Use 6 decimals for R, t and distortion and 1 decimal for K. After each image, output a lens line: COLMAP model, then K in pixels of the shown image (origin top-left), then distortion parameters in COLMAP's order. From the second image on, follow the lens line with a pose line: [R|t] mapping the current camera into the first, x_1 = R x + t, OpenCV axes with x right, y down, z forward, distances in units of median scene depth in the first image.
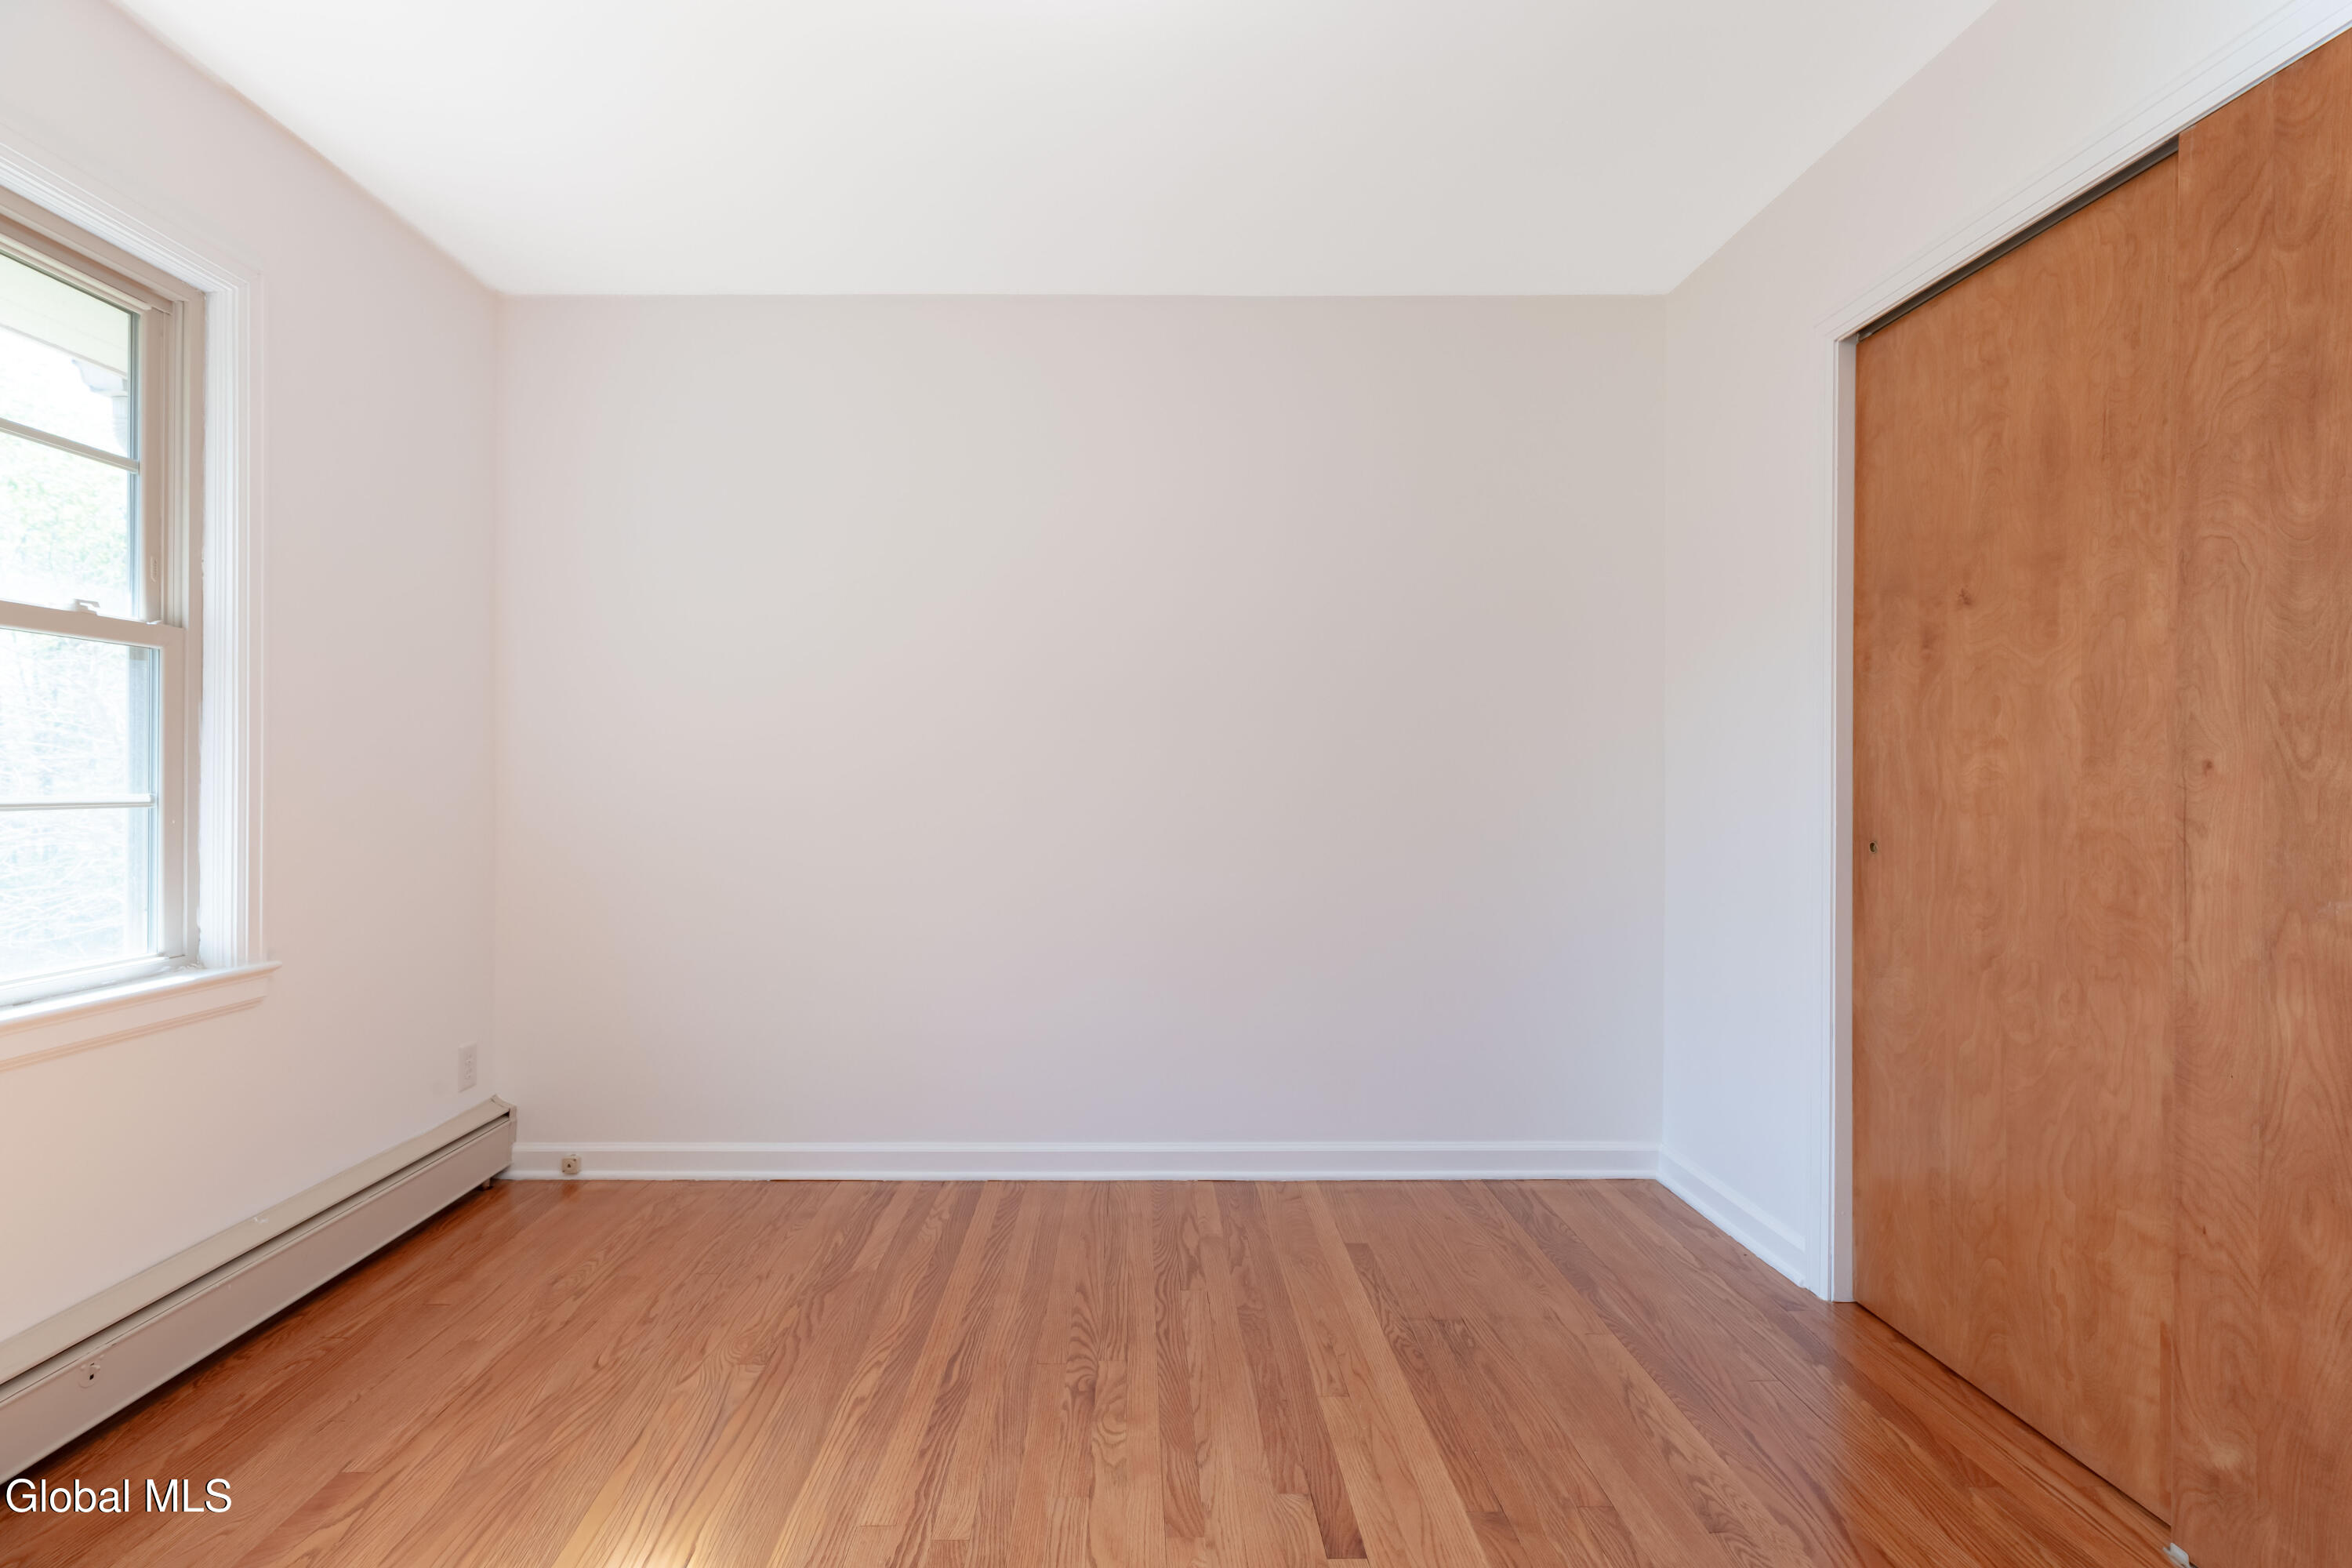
lens RADIAL K [[1126.5, 0, 1176.1], [0, 1126.5, 774.5], [0, 0, 1]] dist [0.004873, -0.002602]
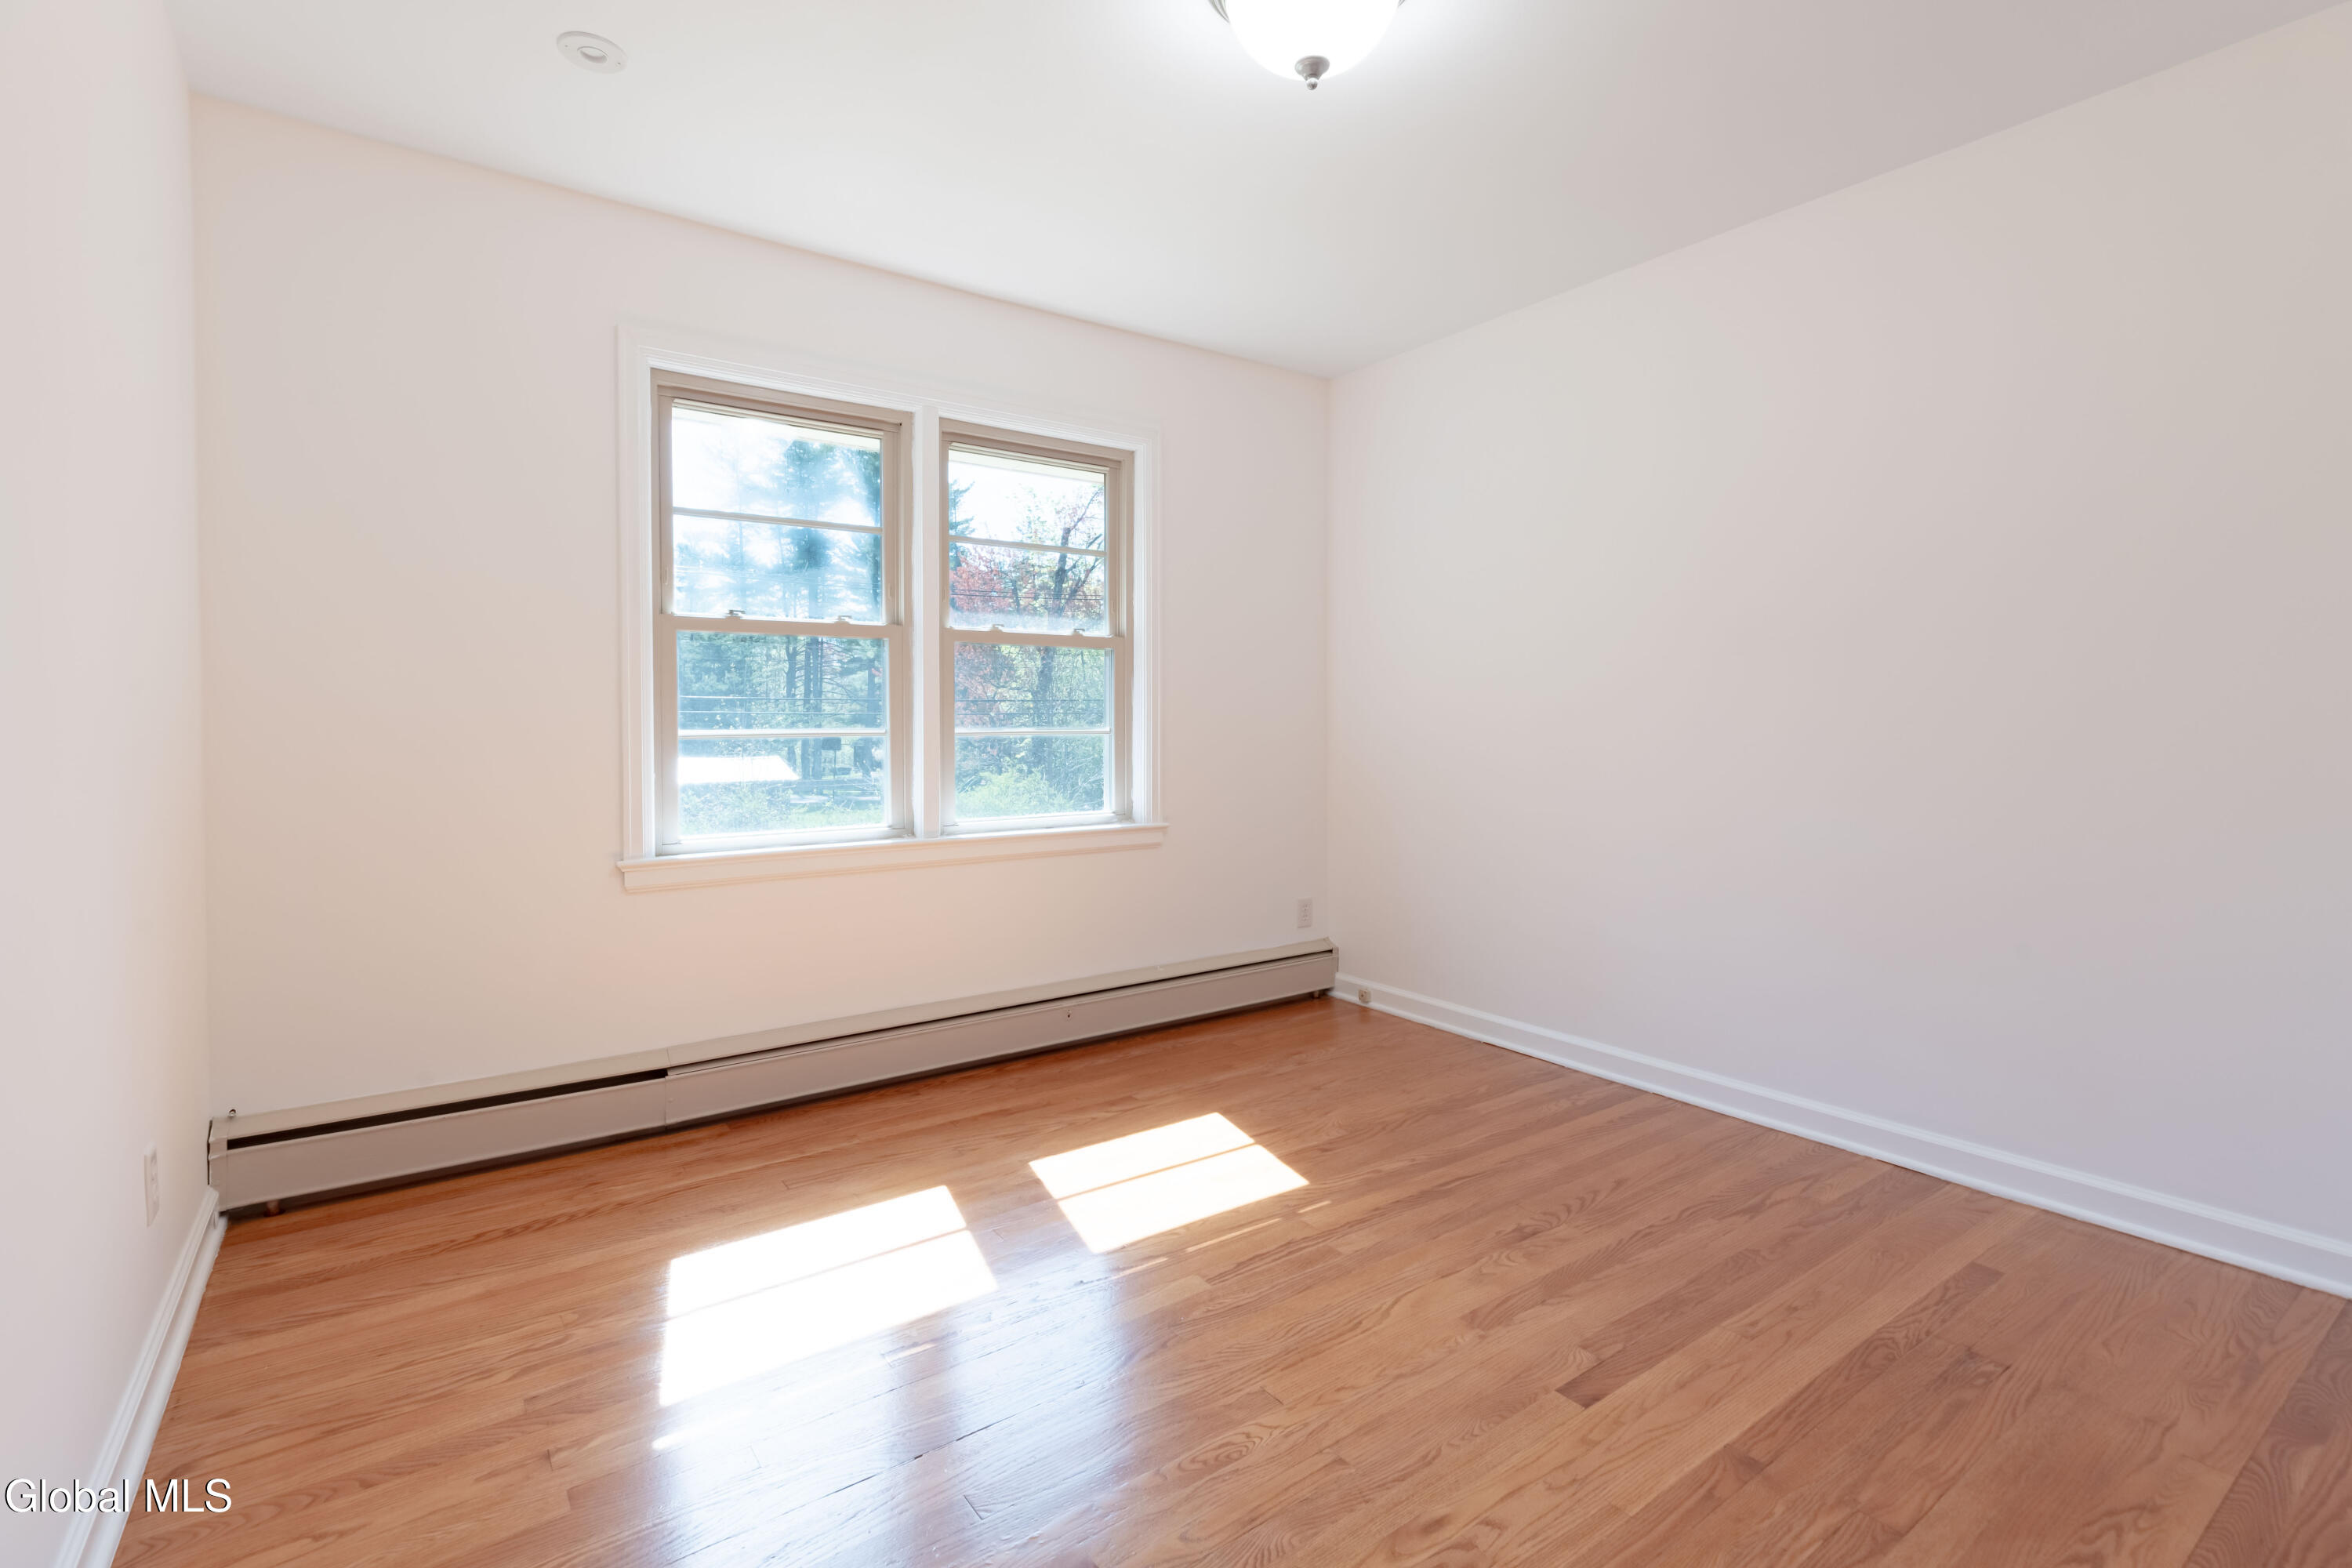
lens RADIAL K [[1126.5, 0, 1135.2], [0, 1126.5, 724.7], [0, 0, 1]] dist [0.004873, -0.002602]
pose [[0.542401, 0.001745, -0.840118, 0.593344], [0.004802, 0.999975, 0.005177, 0.003423], [0.840106, -0.006842, 0.542379, 0.011275]]
